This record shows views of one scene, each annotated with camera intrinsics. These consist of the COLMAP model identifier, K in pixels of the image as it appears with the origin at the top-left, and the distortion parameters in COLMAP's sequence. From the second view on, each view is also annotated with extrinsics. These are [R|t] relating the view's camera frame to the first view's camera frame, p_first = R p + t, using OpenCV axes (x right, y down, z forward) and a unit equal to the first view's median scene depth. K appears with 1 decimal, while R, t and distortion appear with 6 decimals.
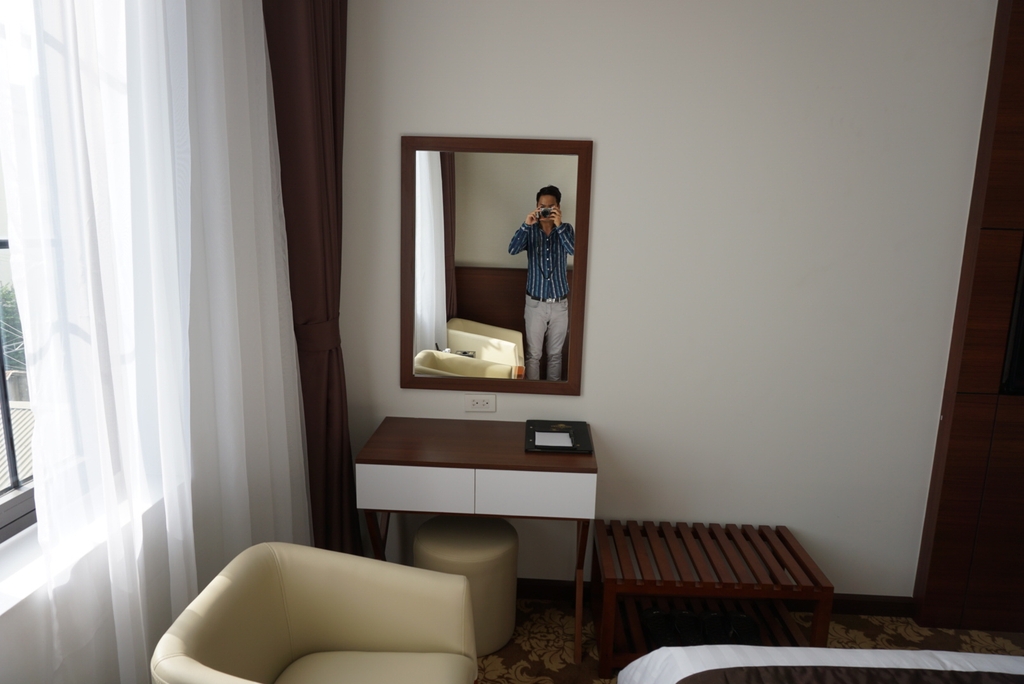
lens RADIAL K [[689.0, 0, 508.3], [0, 689.0, 349.3], [0, 0, 1]] dist [-0.046156, 0.040539]
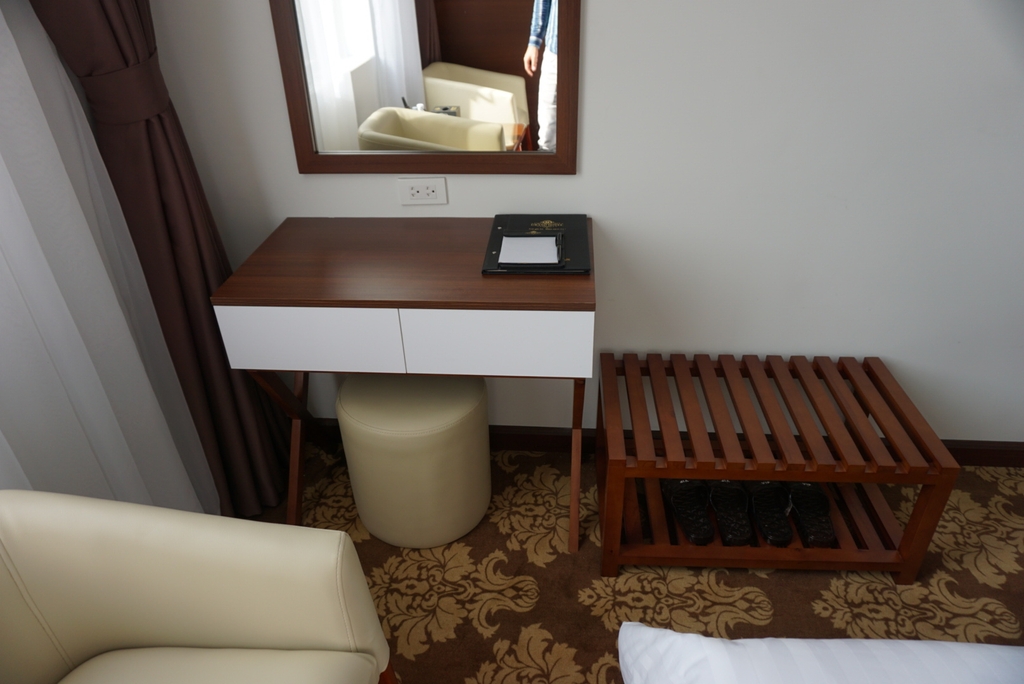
lens RADIAL K [[689.0, 0, 508.3], [0, 689.0, 349.3], [0, 0, 1]] dist [-0.046156, 0.040539]
pose [[0.998254, -0.027982, -0.052019, 0.073135], [0.043987, 0.939936, 0.338506, 0.002253], [0.039423, -0.340203, 0.939525, 0.361708]]
